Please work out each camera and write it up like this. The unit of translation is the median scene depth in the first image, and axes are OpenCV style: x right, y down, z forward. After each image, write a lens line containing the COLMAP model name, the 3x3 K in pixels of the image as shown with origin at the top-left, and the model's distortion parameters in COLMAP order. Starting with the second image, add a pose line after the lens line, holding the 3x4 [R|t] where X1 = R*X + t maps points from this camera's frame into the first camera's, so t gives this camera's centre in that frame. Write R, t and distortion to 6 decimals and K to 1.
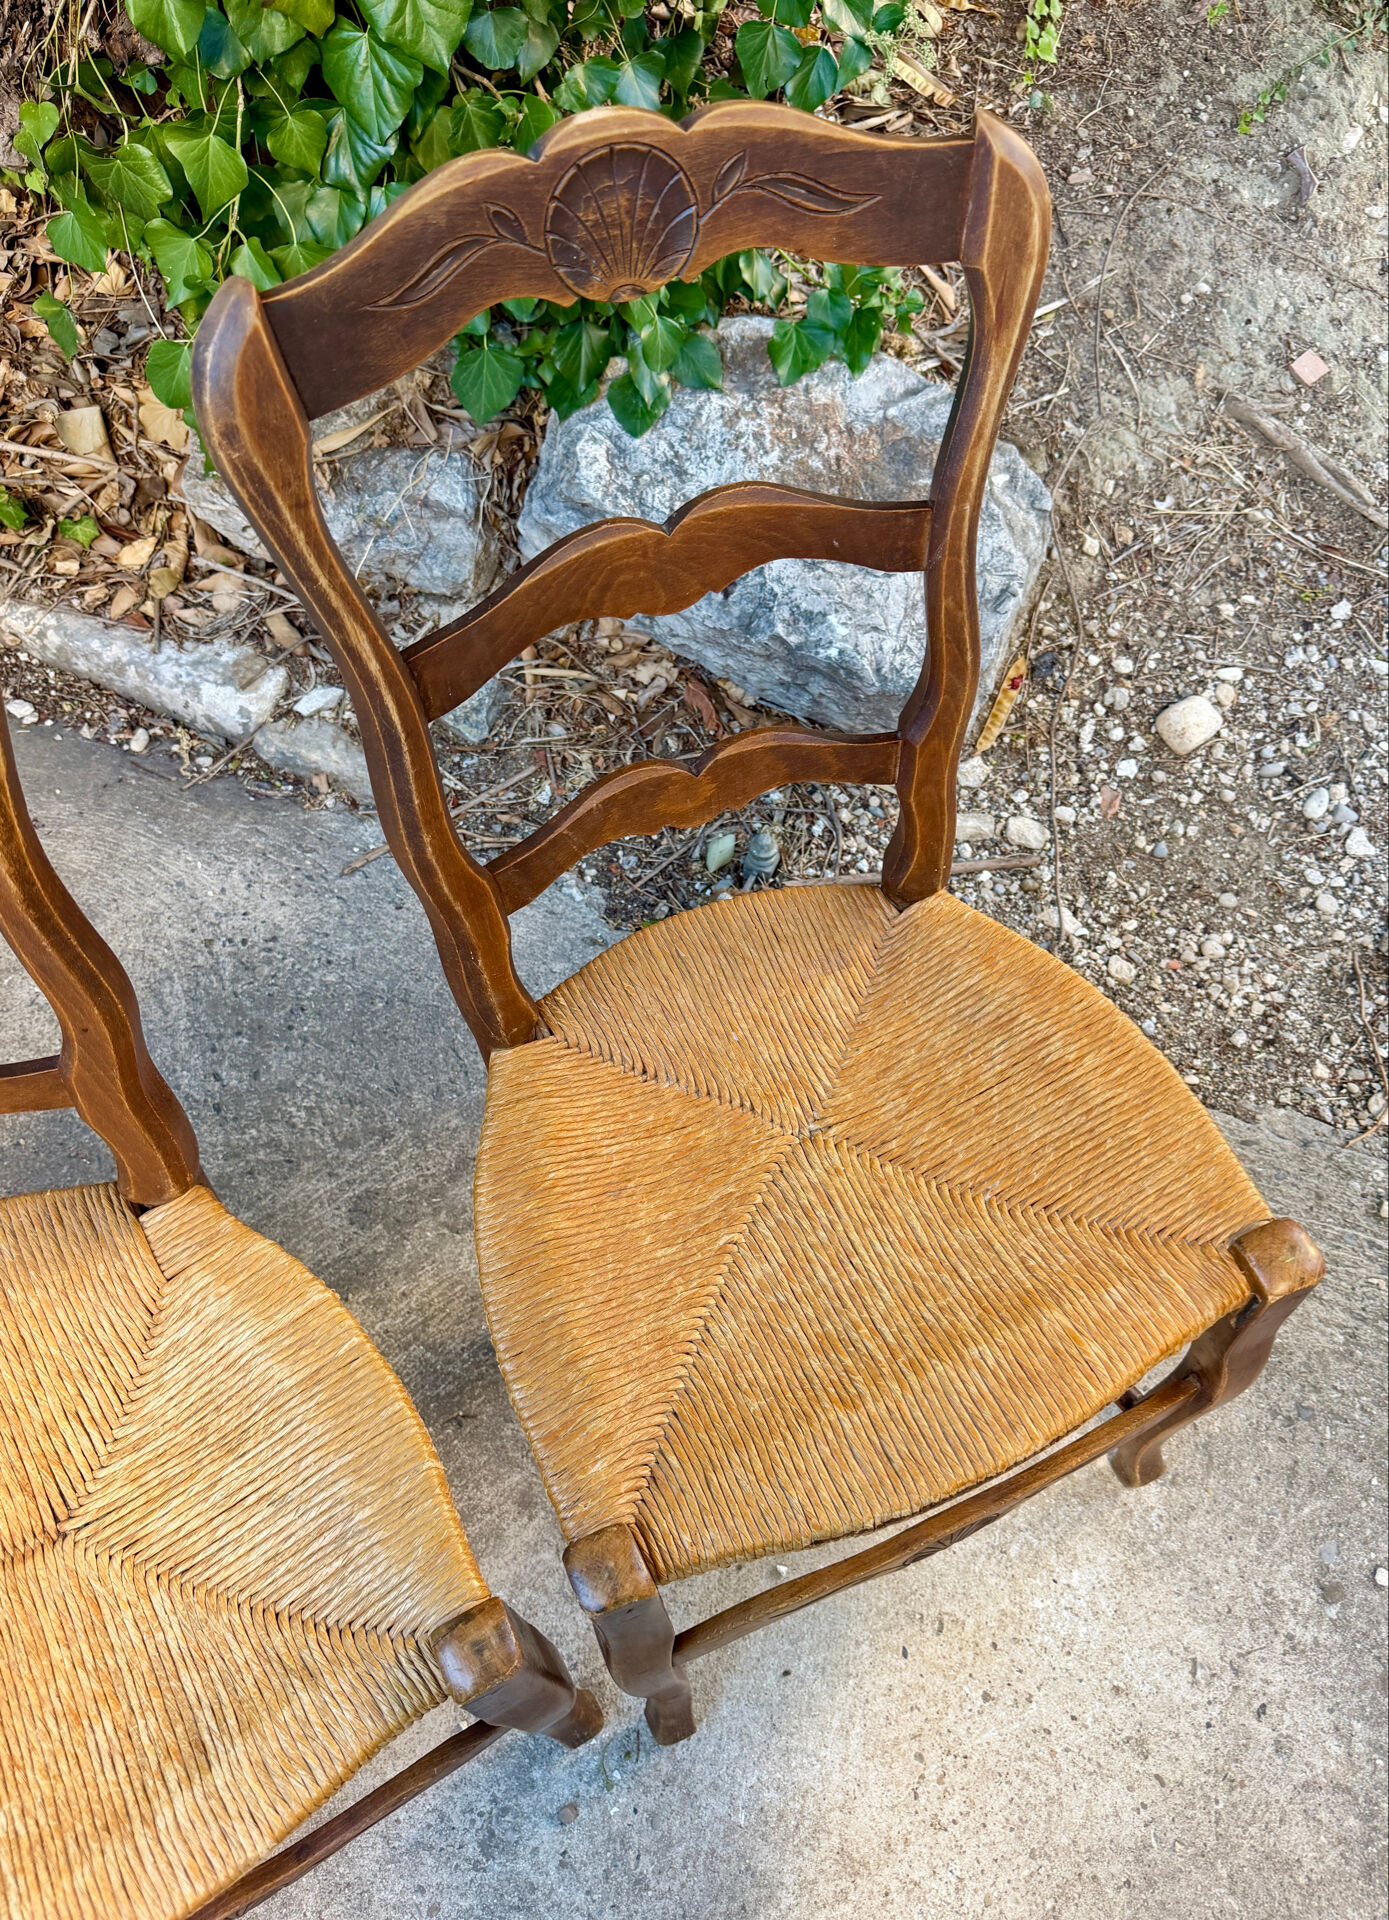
lens RADIAL K [[1428.4, 0, 722.4], [0, 1428.4, 971.7], [0, 0, 1]] dist [0.025283, -0.044583]
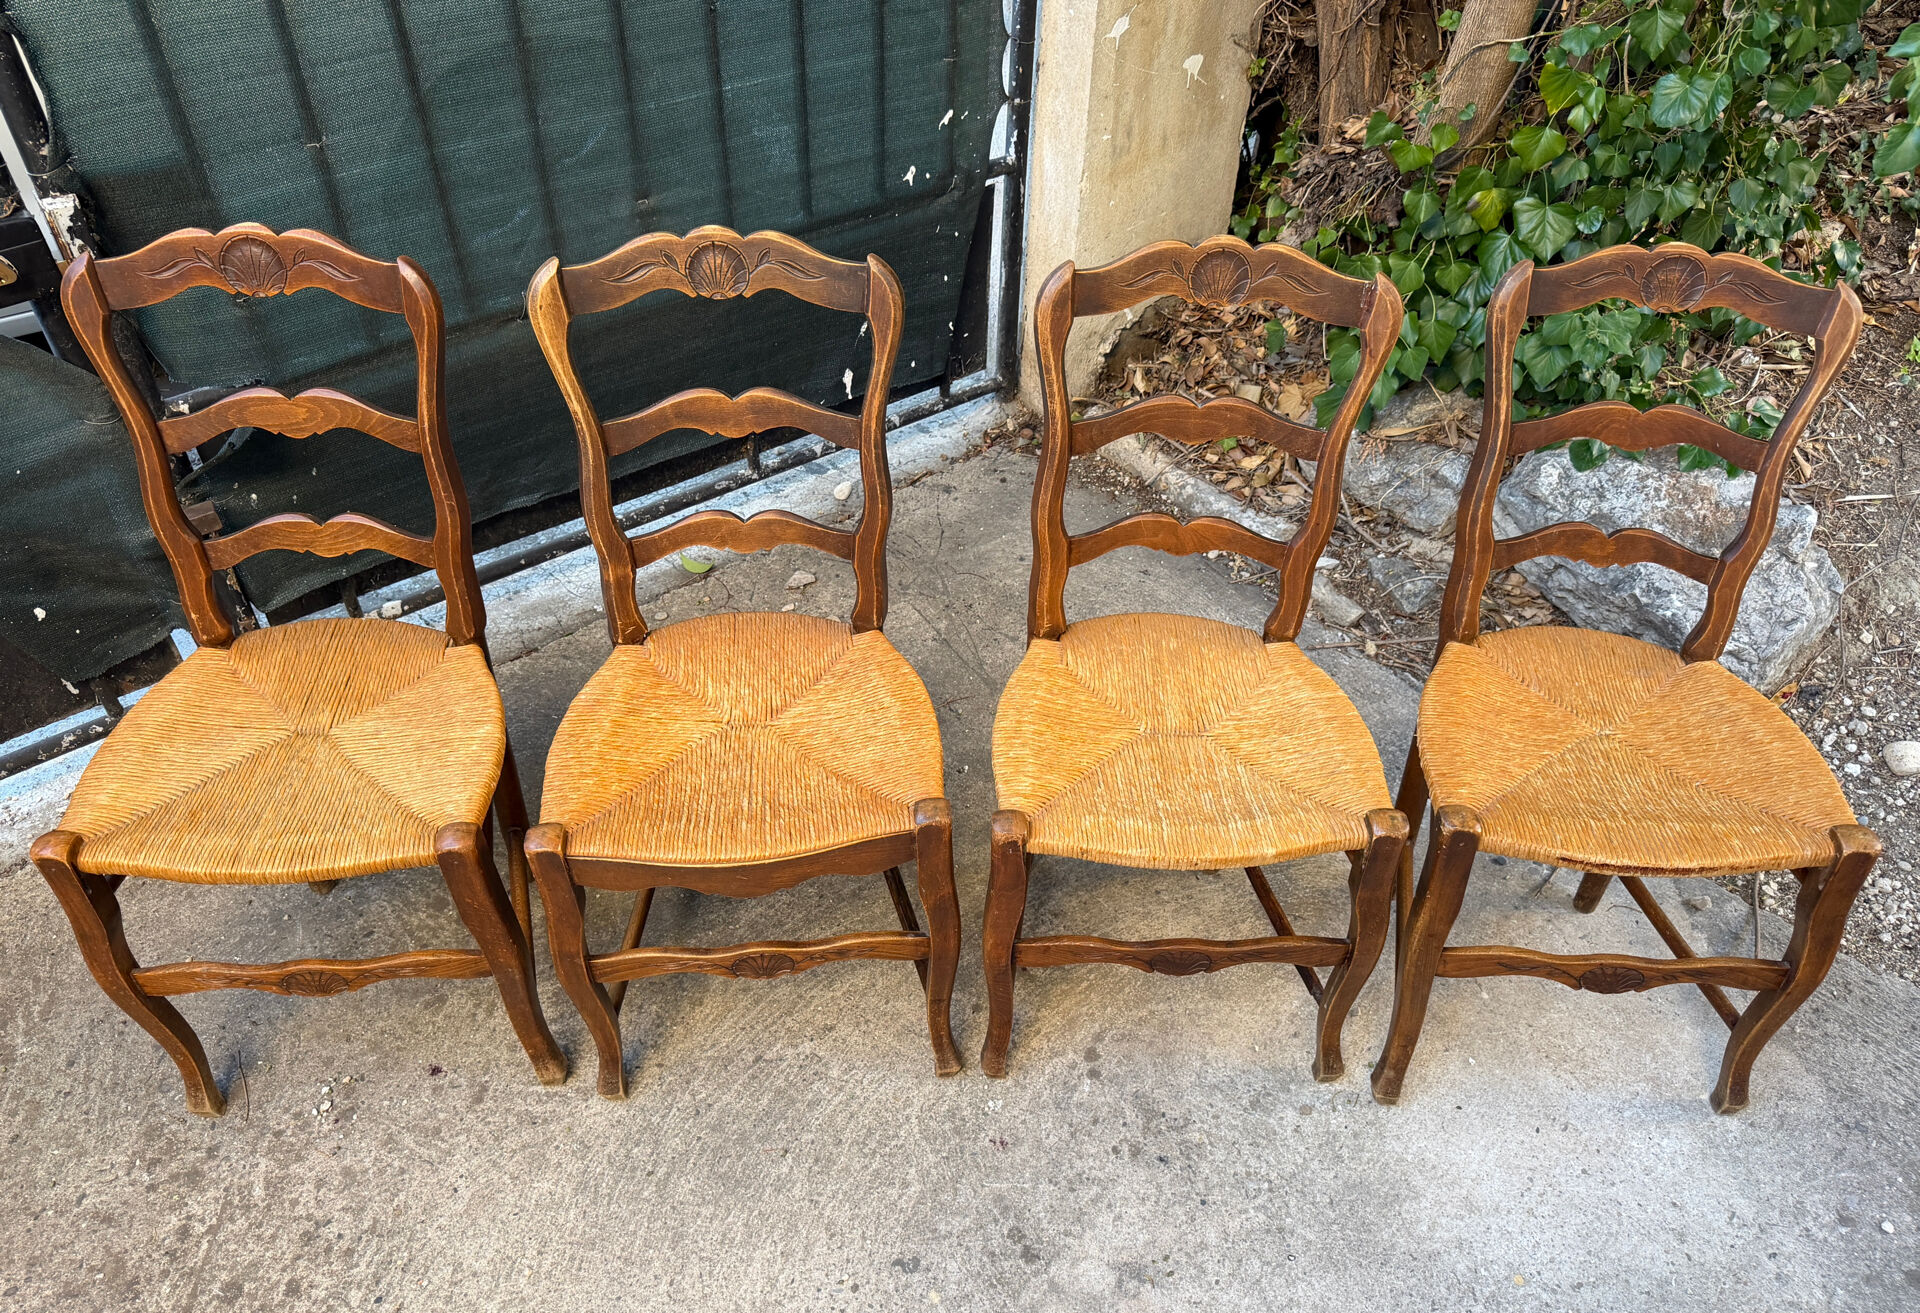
lens RADIAL K [[1409.7, 0, 959.2], [0, 1409.7, 681.6], [0, 0, 1]] dist [0.030801, -0.052403]
pose [[0.876119, 0.319947, -0.360623, -0.020207], [-0.417999, 0.876830, -0.237582, 0.528380], [0.240192, 0.358890, 0.901945, -0.565718]]
